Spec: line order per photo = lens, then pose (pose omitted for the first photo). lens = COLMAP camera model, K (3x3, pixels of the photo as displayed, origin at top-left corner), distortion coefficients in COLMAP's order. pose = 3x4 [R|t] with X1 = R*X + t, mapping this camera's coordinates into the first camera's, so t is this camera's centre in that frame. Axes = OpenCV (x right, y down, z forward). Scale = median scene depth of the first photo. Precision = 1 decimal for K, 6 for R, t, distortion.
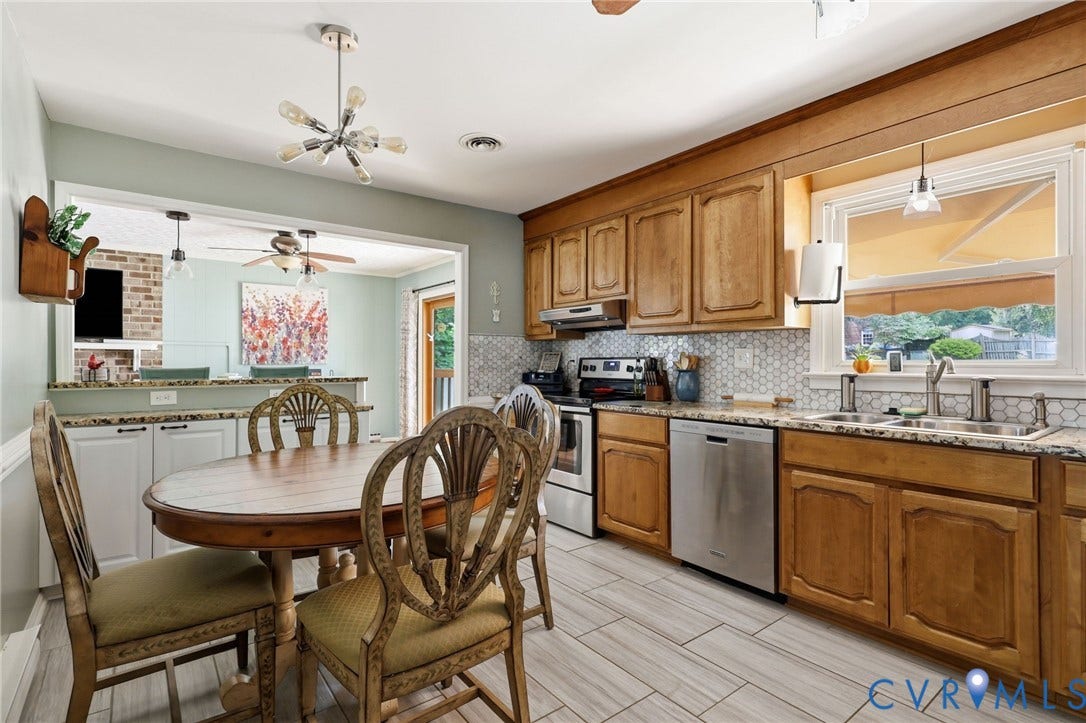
lens RADIAL K [[521.8, 0, 542.6], [0, 521.8, 360.1], [0, 0, 1]] dist [-0.002121, -0.000091]
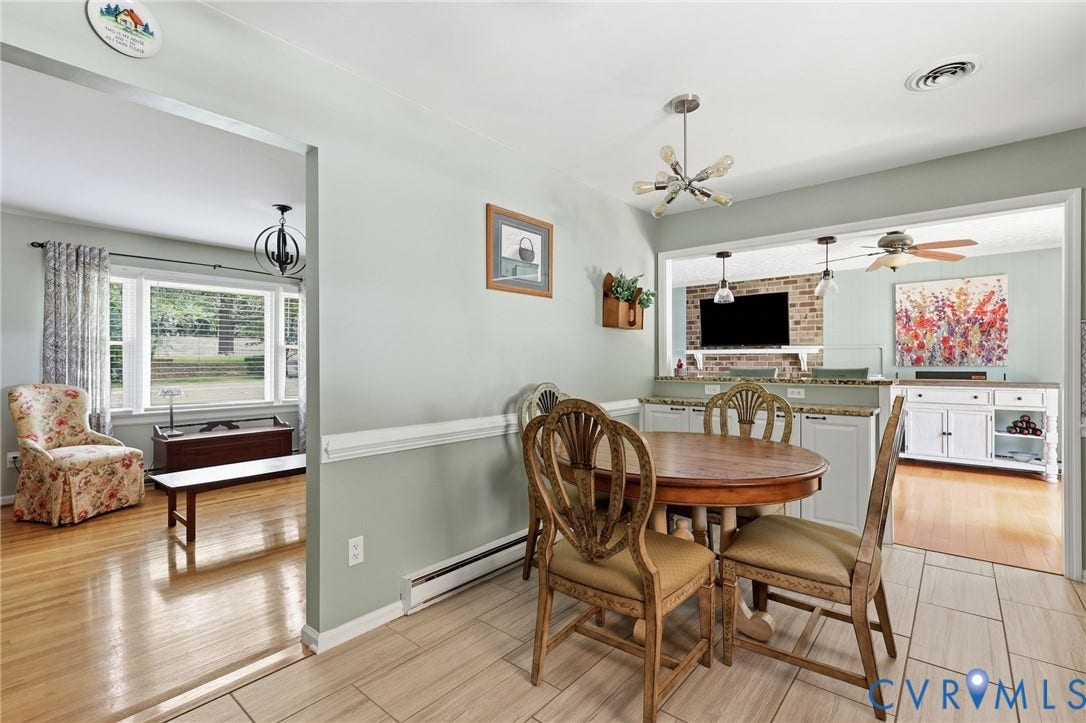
lens RADIAL K [[496.2, 0, 542.8], [0, 496.2, 361.8], [0, 0, 1]] dist [0.003125, 0.000363]
pose [[0.212692, -0.001942, -0.977117, 0.239648], [0.003571, 0.999993, -0.001210, -0.000764], [0.977113, -0.003232, 0.212698, 0.144278]]
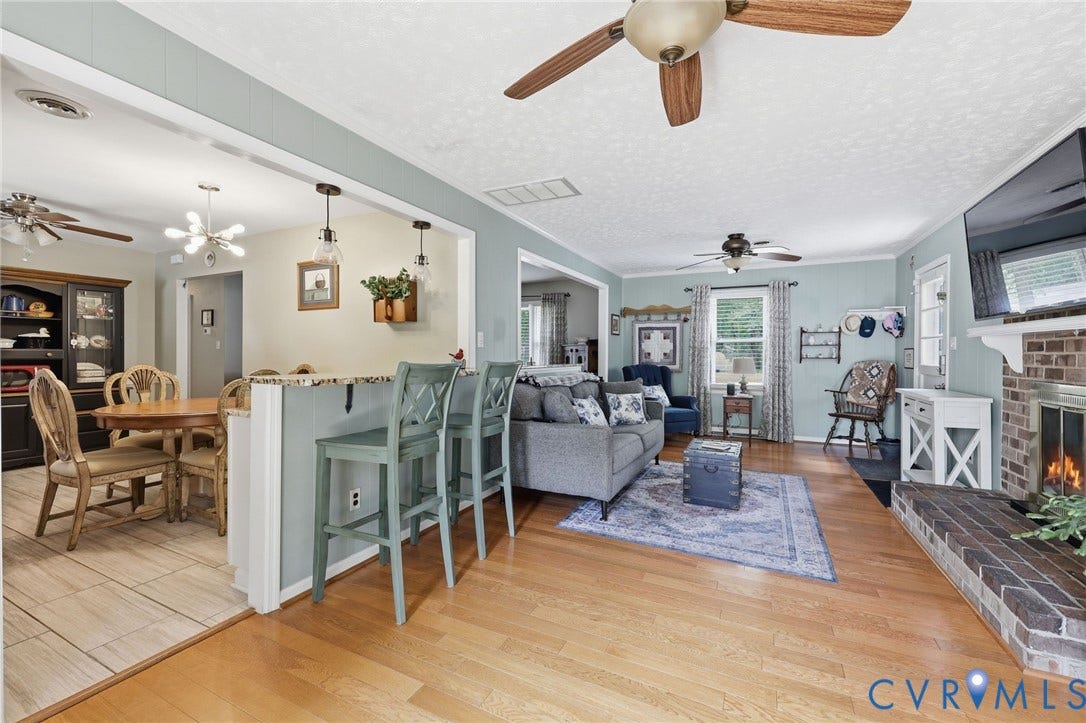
lens RADIAL K [[436.9, 0, 544.0], [0, 436.9, 356.4], [0, 0, 1]] dist [0.000486, 0.000023]
pose [[-0.899496, -0.003853, -0.436912, -0.291660], [-0.004116, 0.999991, -0.000345, 0.003584], [0.436910, 0.001488, -0.899504, 1.046858]]
